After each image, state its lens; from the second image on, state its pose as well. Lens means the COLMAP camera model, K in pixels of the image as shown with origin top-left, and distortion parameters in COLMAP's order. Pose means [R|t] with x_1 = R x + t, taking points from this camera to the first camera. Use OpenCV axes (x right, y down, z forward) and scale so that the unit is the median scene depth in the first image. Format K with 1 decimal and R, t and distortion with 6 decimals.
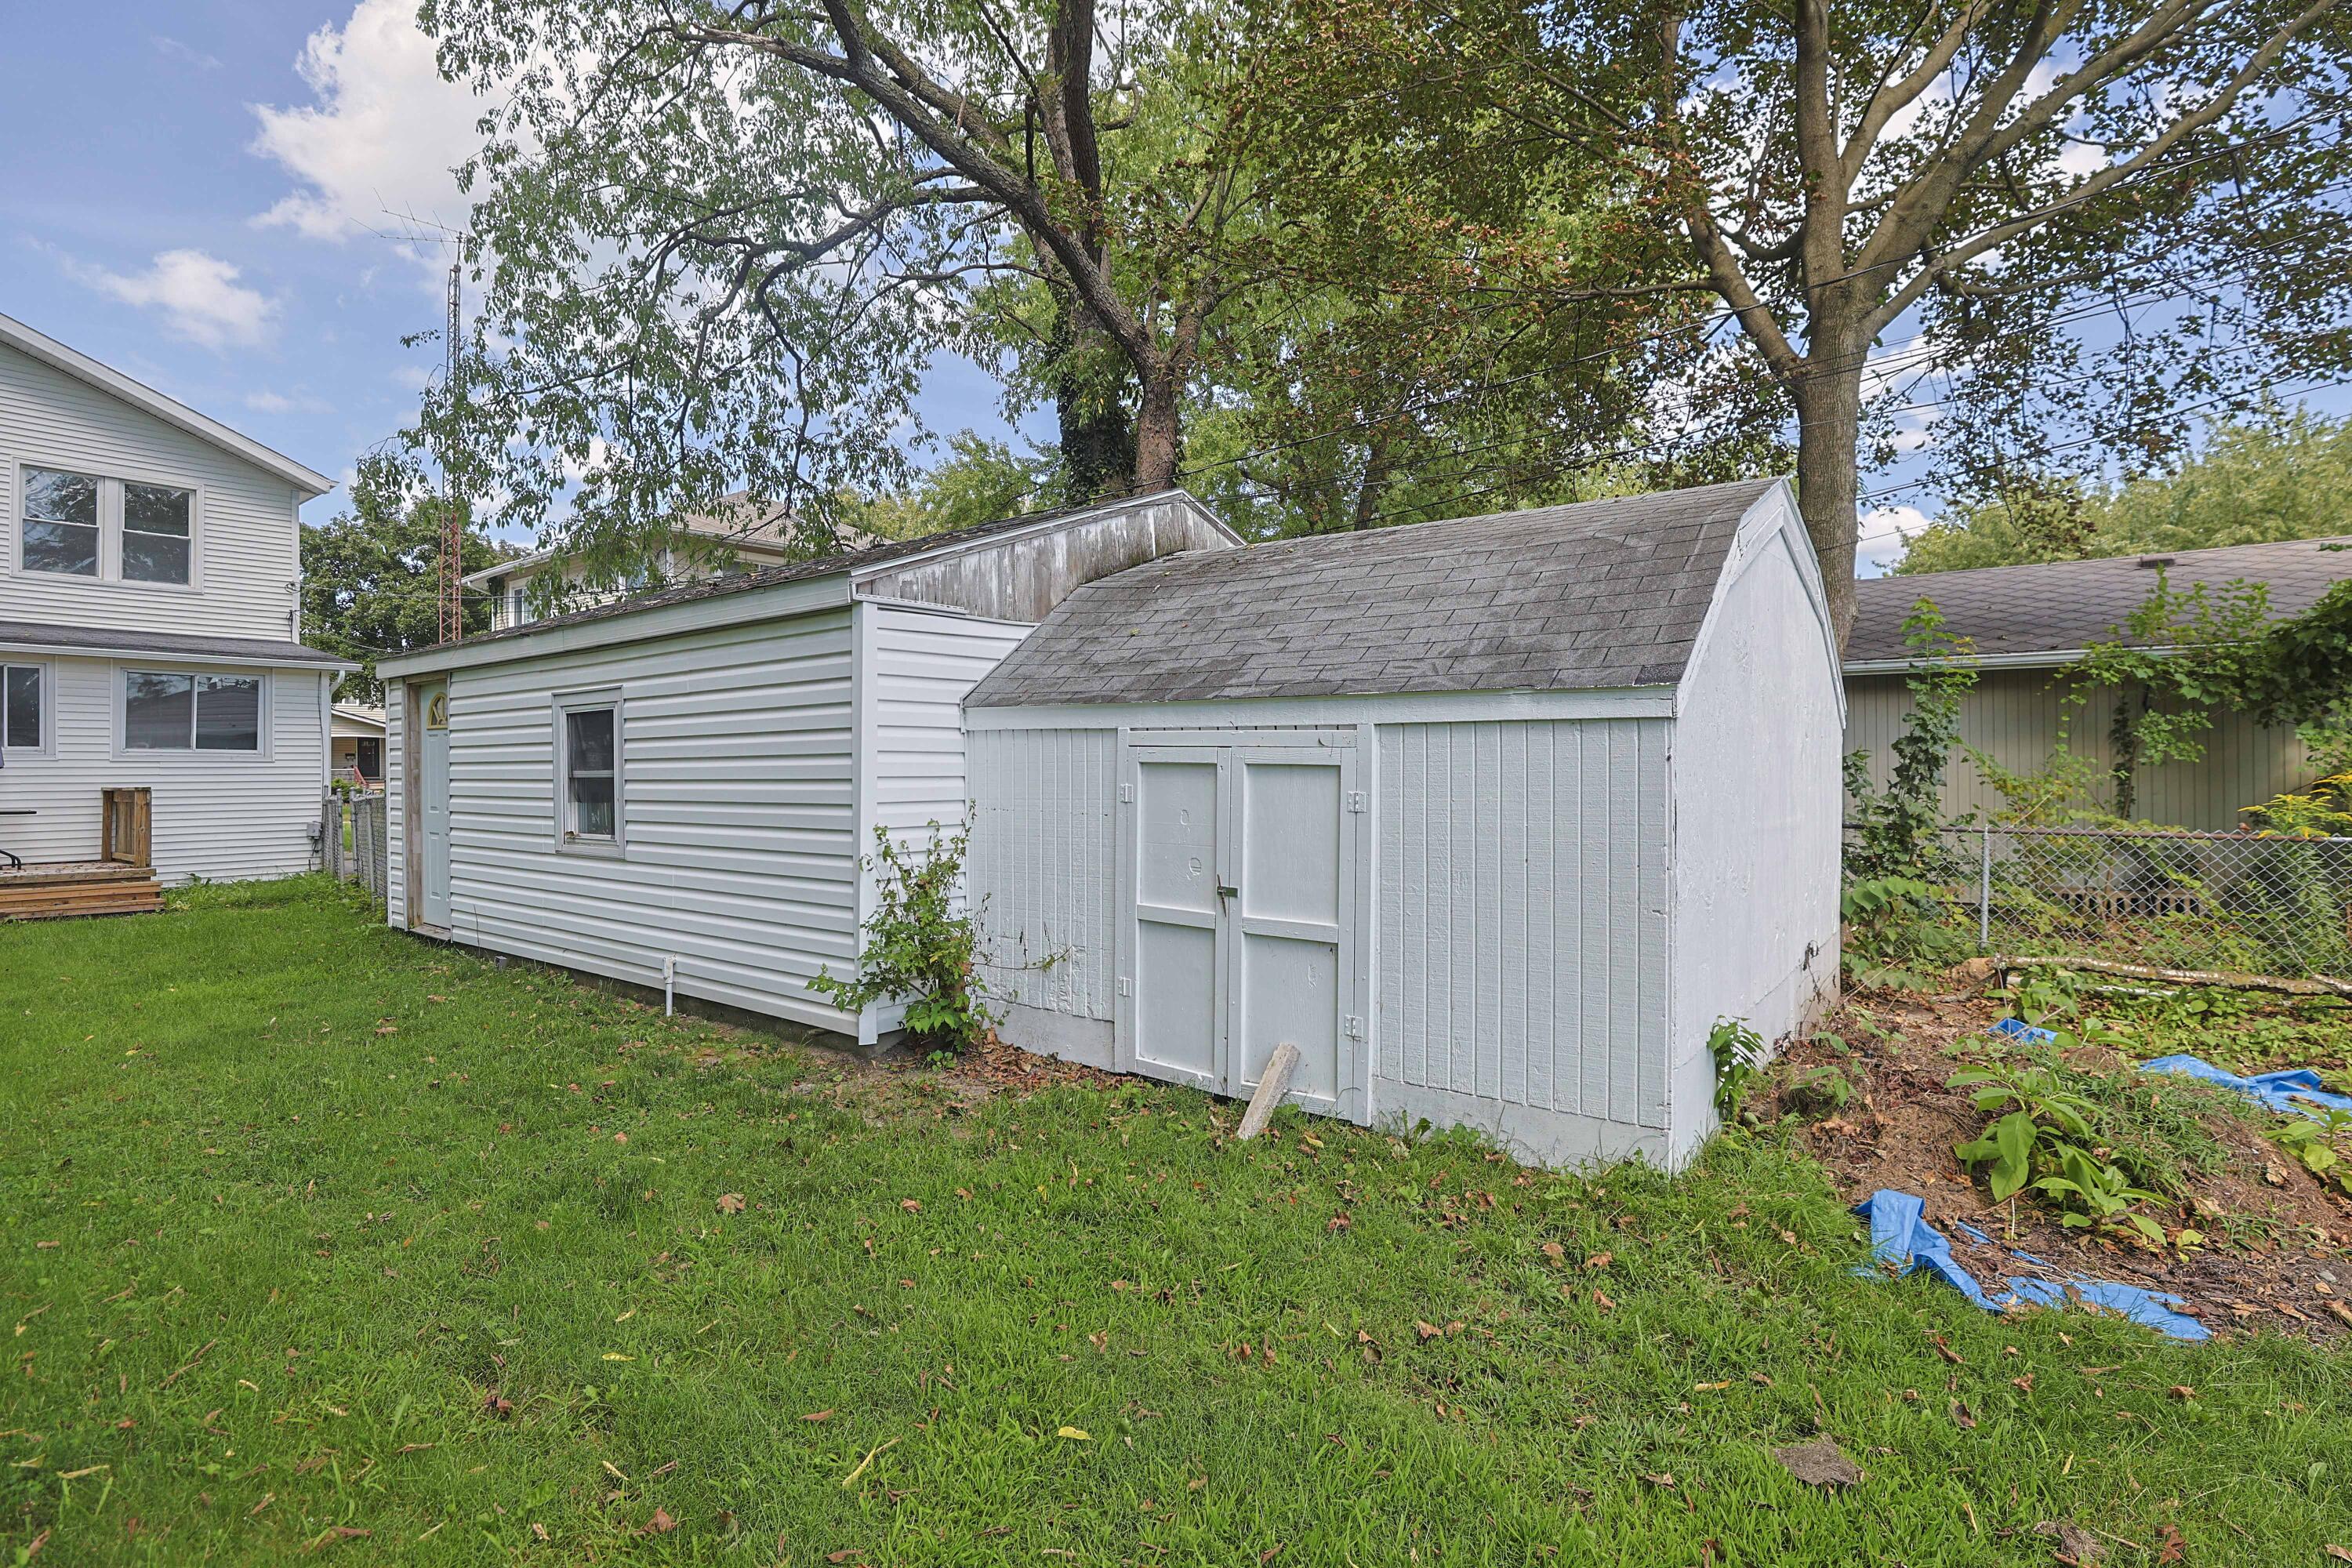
lens RADIAL K [[1136.7, 0, 1174.3], [0, 1136.7, 766.8], [0, 0, 1]] dist [-0.037665, 0.009143]
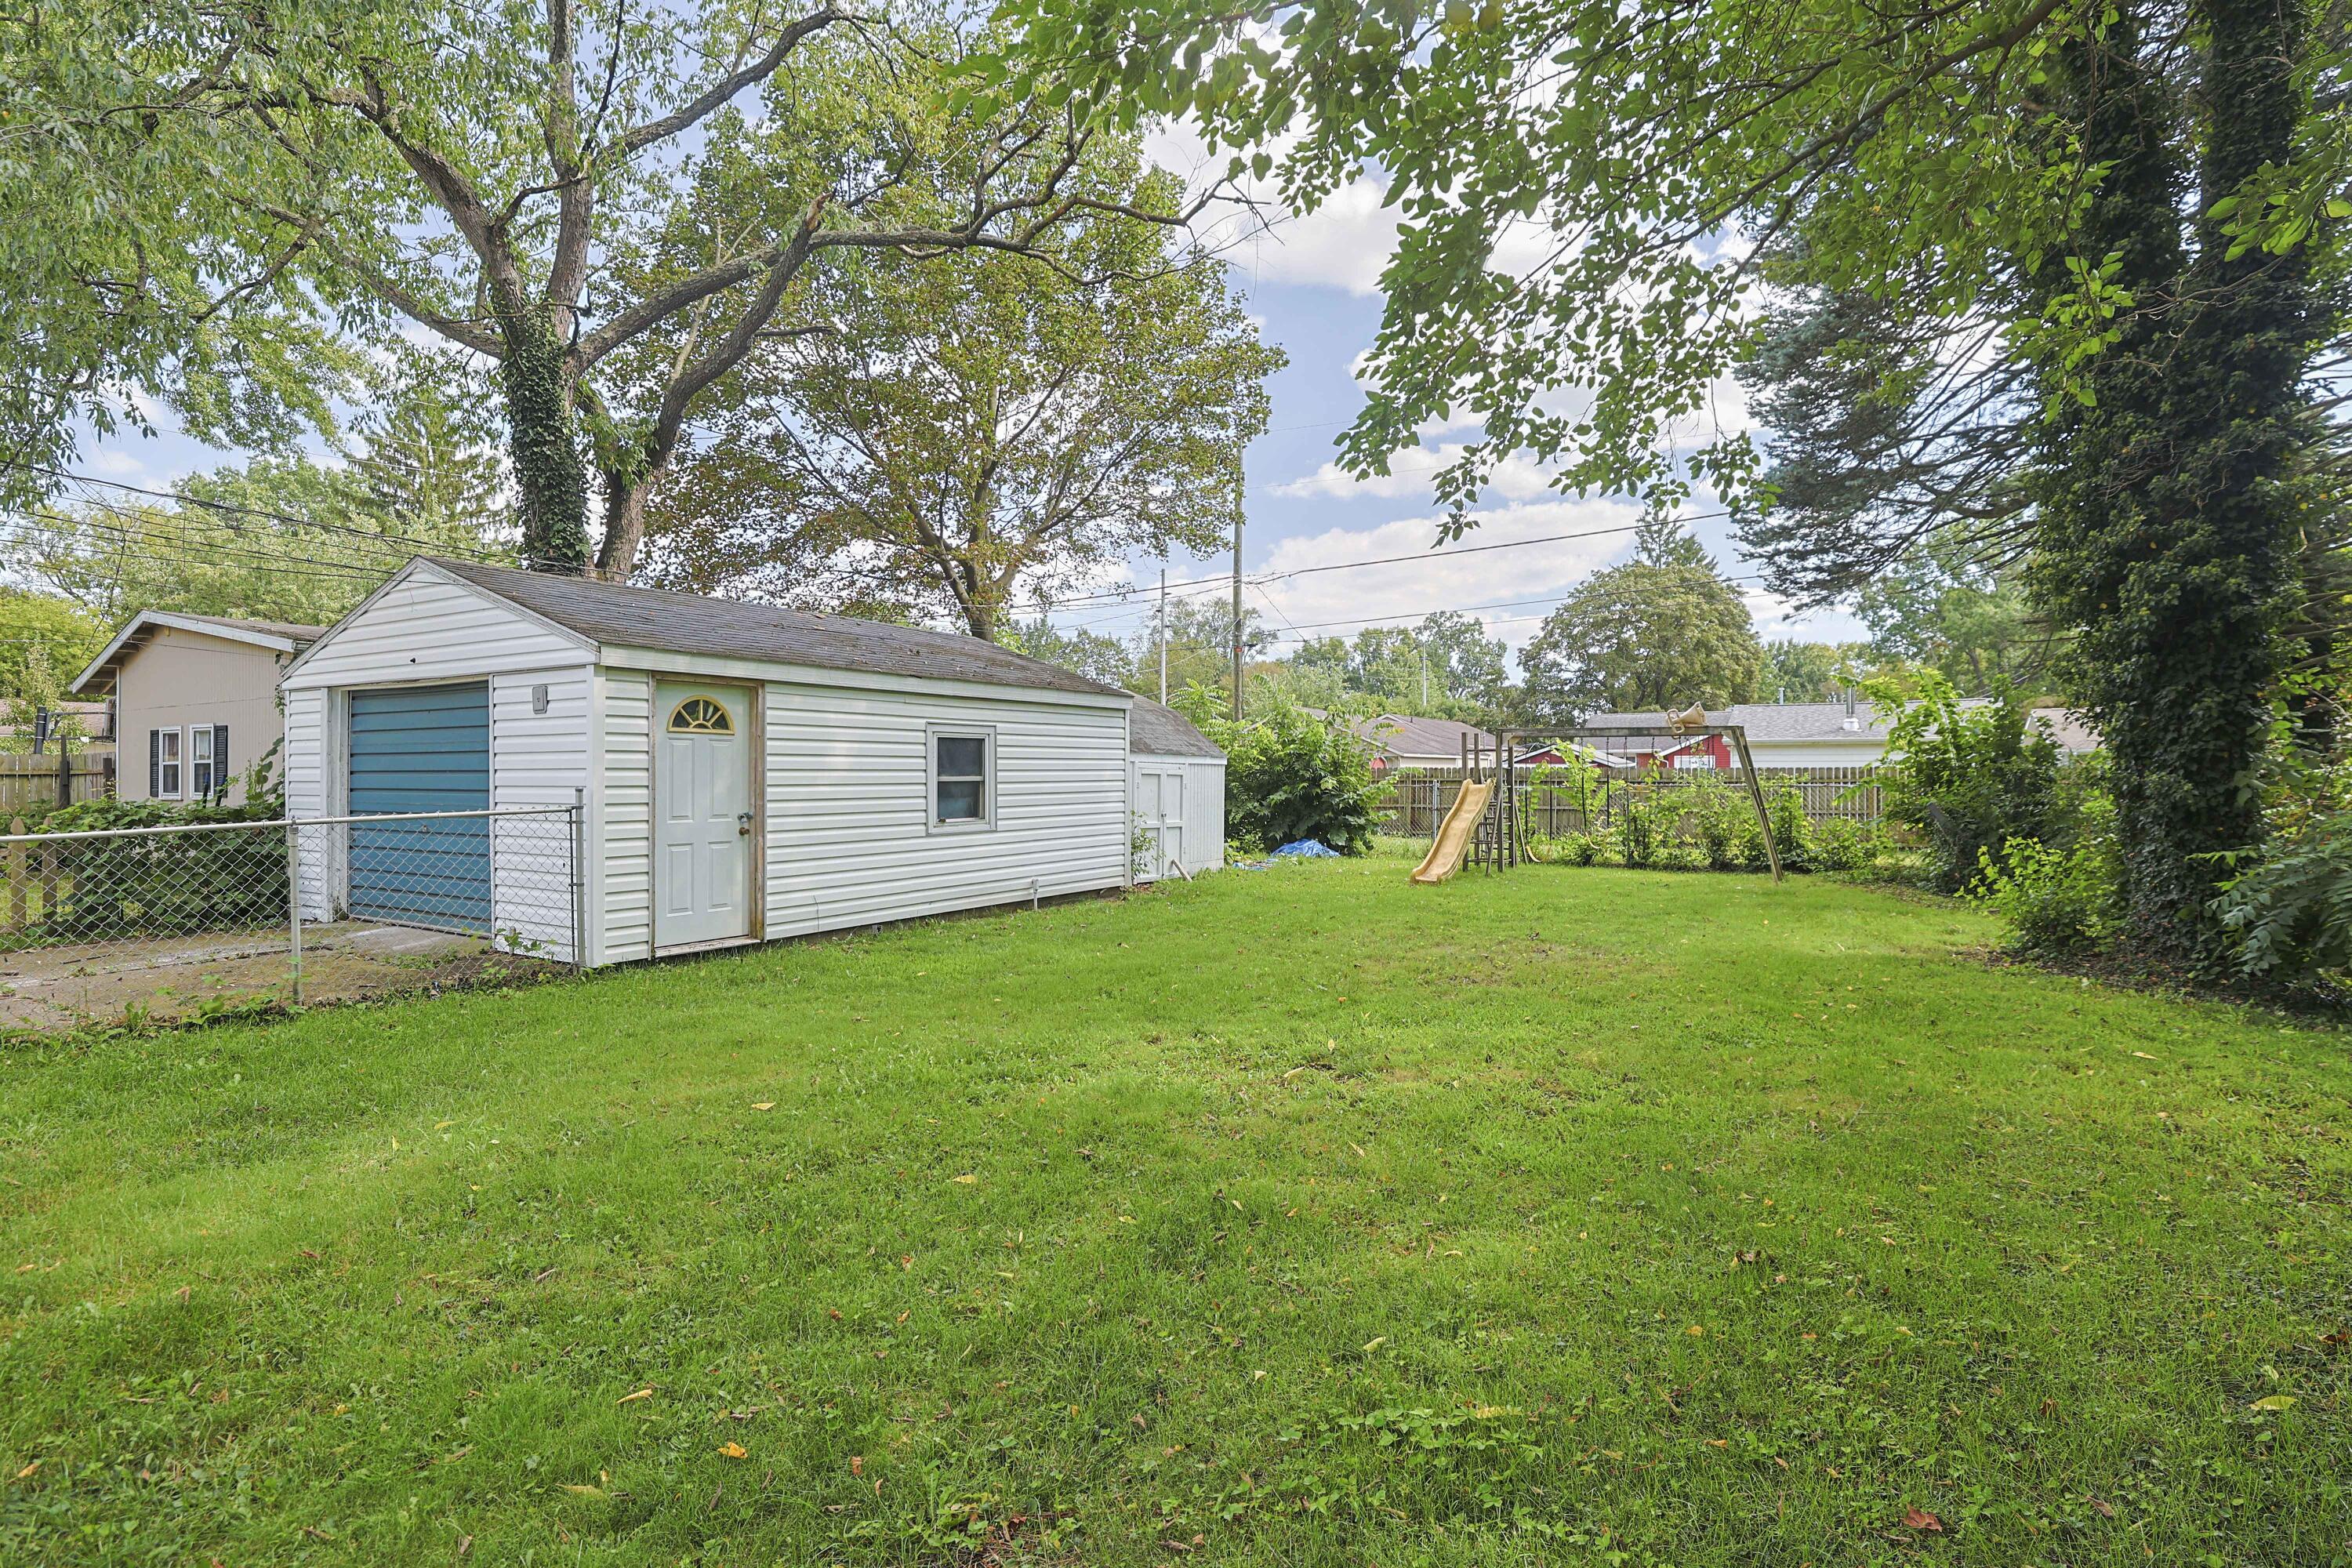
lens RADIAL K [[1136.7, 0, 1214.5], [0, 1136.7, 766.0], [0, 0, 1]] dist [-0.037665, 0.009143]
pose [[-0.147522, 0.013432, 0.988967, -2.152842], [0.005423, 0.999904, -0.012772, 0.011112], [-0.989044, 0.003479, -0.147581, 0.917556]]
